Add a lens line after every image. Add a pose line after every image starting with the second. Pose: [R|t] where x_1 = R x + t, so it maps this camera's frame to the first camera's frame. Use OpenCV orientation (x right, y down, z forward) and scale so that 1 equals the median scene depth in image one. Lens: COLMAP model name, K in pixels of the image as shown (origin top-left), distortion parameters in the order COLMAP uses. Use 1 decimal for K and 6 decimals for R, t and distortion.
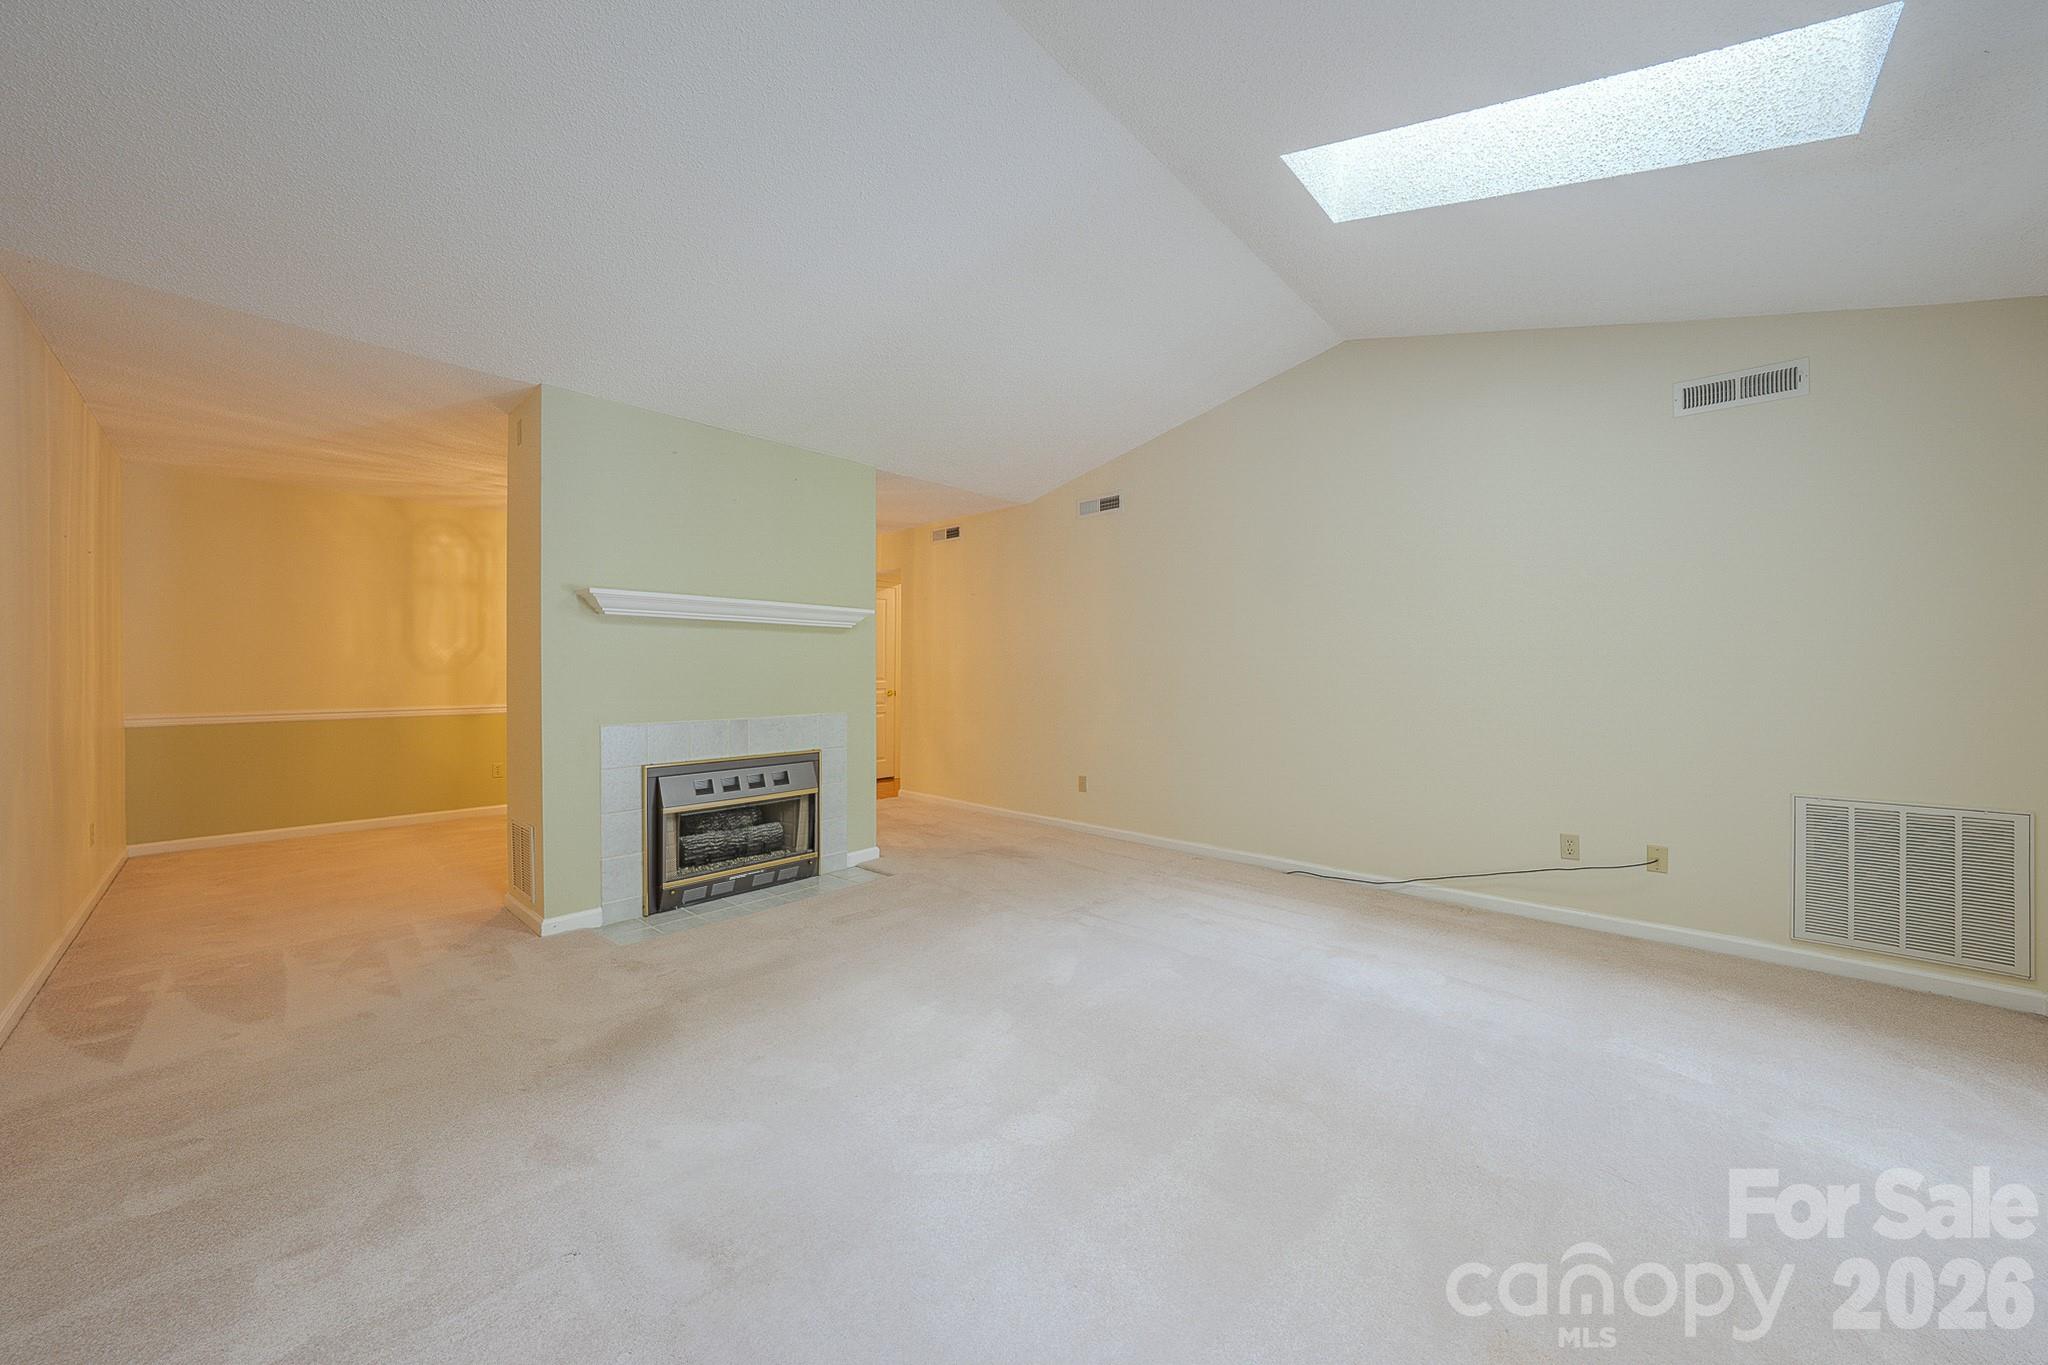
lens RADIAL K [[700.5, 0, 1029.0], [0, 700.5, 681.5], [0, 0, 1]] dist [-0.028113, 0.006005]
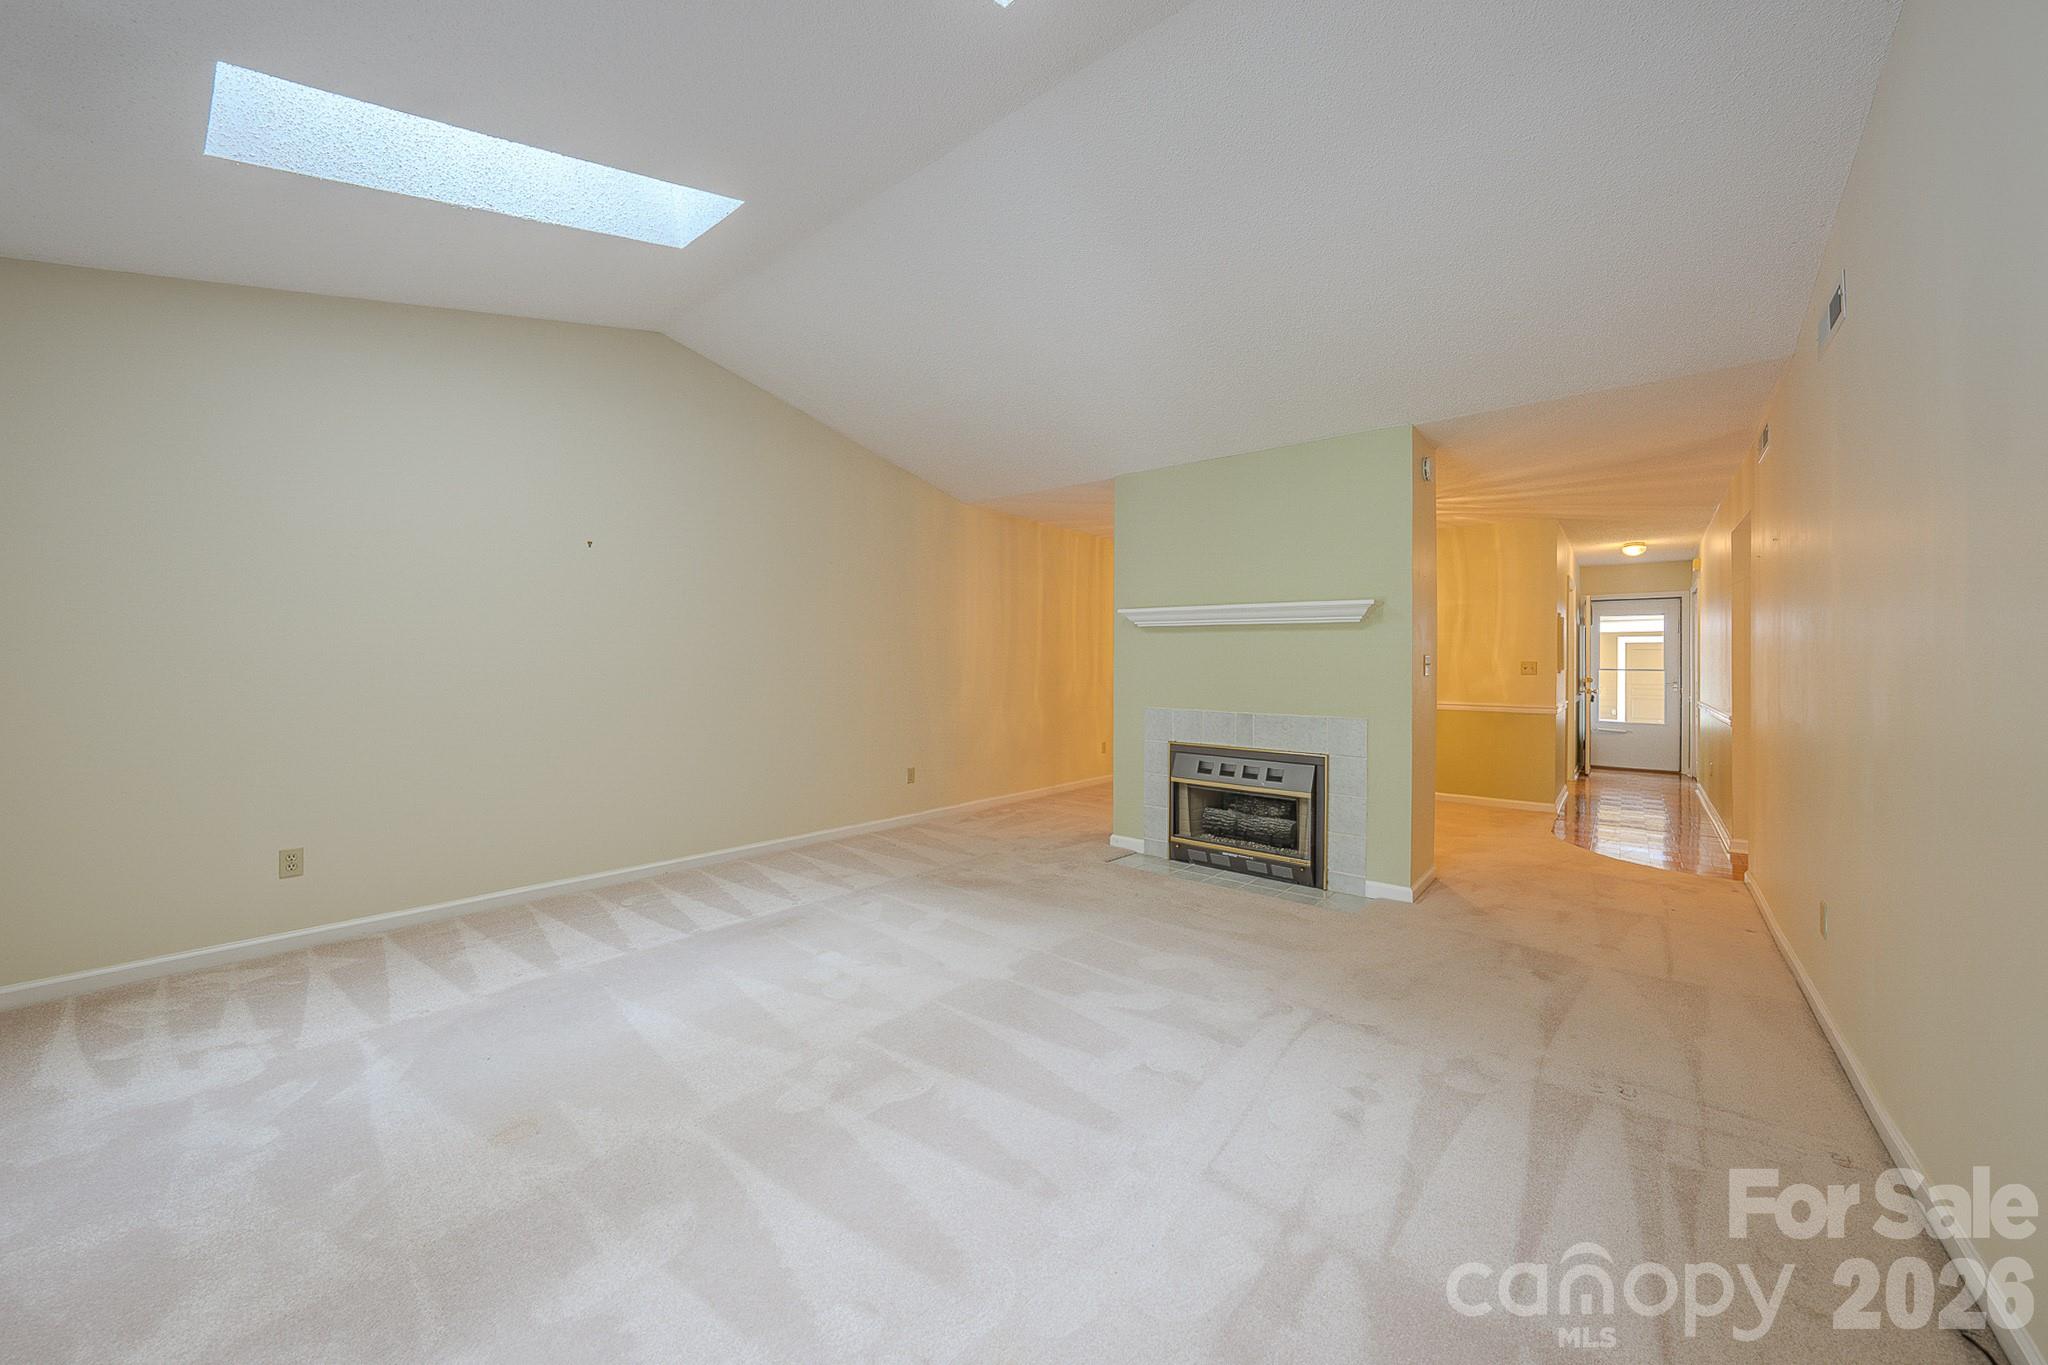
lens RADIAL K [[709.2, 0, 1019.1], [0, 709.2, 678.3], [0, 0, 1]] dist [-0.023647, 0.004409]
pose [[0.055096, 0.020259, -0.998276, 0.671280], [-0.024258, 0.999526, 0.018945, -0.013199], [0.998186, 0.023172, 0.055561, 0.585903]]
